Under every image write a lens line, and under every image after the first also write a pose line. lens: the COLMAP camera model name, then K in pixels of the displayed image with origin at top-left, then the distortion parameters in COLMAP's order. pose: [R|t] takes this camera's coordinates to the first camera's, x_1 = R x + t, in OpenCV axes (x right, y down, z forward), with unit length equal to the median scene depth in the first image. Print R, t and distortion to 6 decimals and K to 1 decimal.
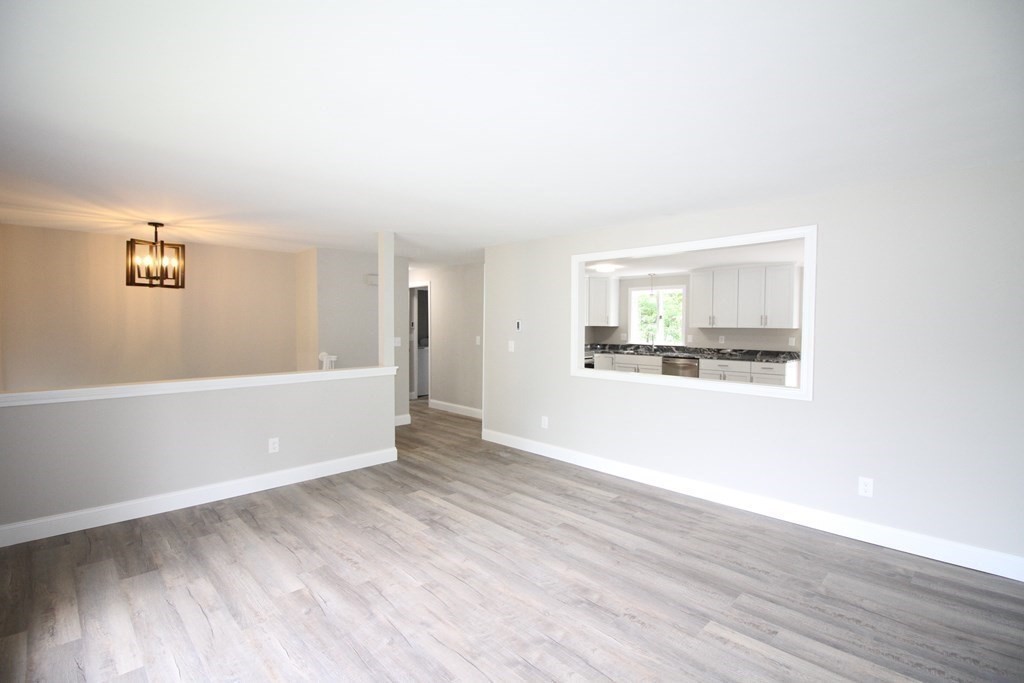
lens RADIAL K [[479.1, 0, 511.3], [0, 479.1, 336.9], [0, 0, 1]] dist [-0.003008, -0.001039]
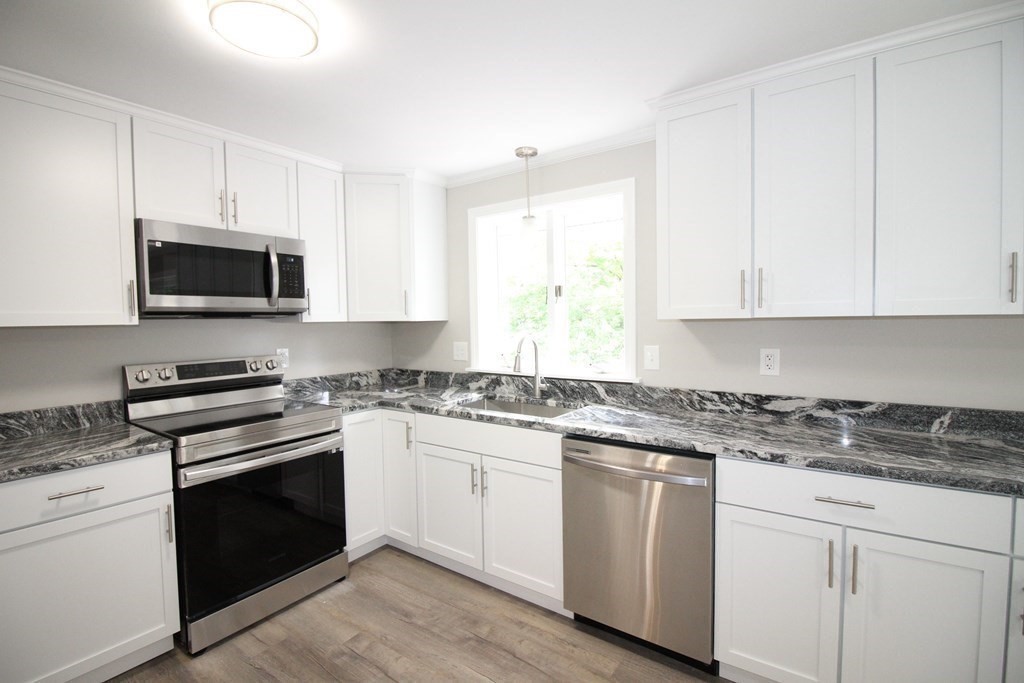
lens RADIAL K [[479.1, 0, 511.3], [0, 479.1, 336.9], [0, 0, 1]] dist [-0.003008, -0.001039]
pose [[0.984732, -0.025843, 0.172149, 0.231375], [0.024674, 0.999656, 0.008929, -0.013534], [-0.172321, -0.004545, 0.985030, 0.708667]]
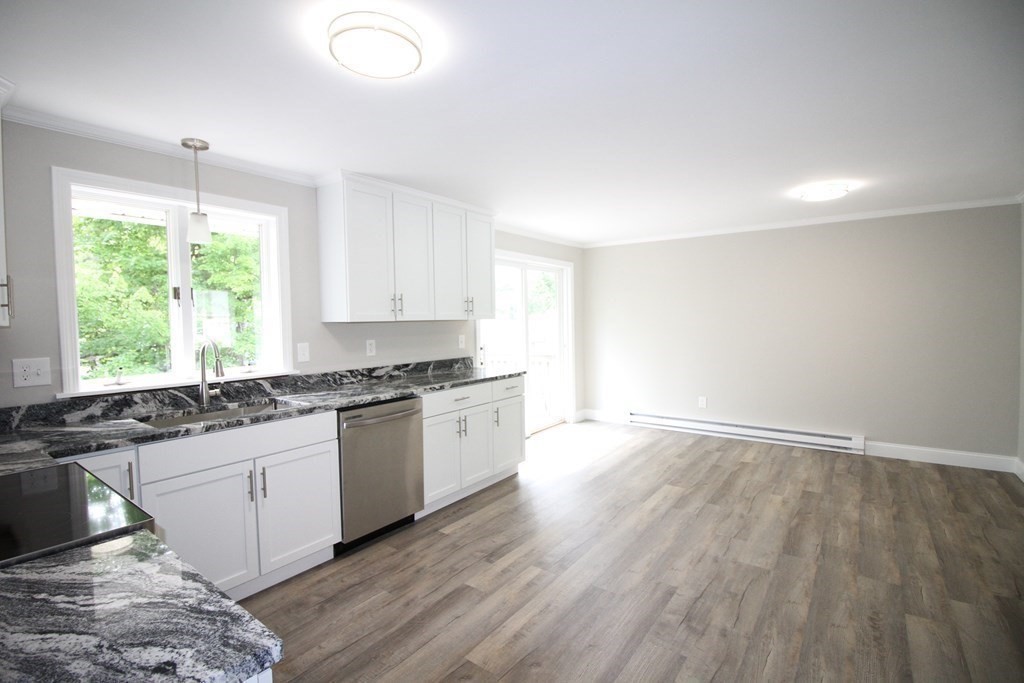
lens RADIAL K [[479.1, 0, 511.3], [0, 479.1, 336.9], [0, 0, 1]] dist [-0.003008, -0.001039]
pose [[-0.163419, -0.041013, 0.985704, -0.032469], [0.041602, 0.997960, 0.048421, -0.019787], [-0.985679, 0.048920, -0.161379, 0.882890]]
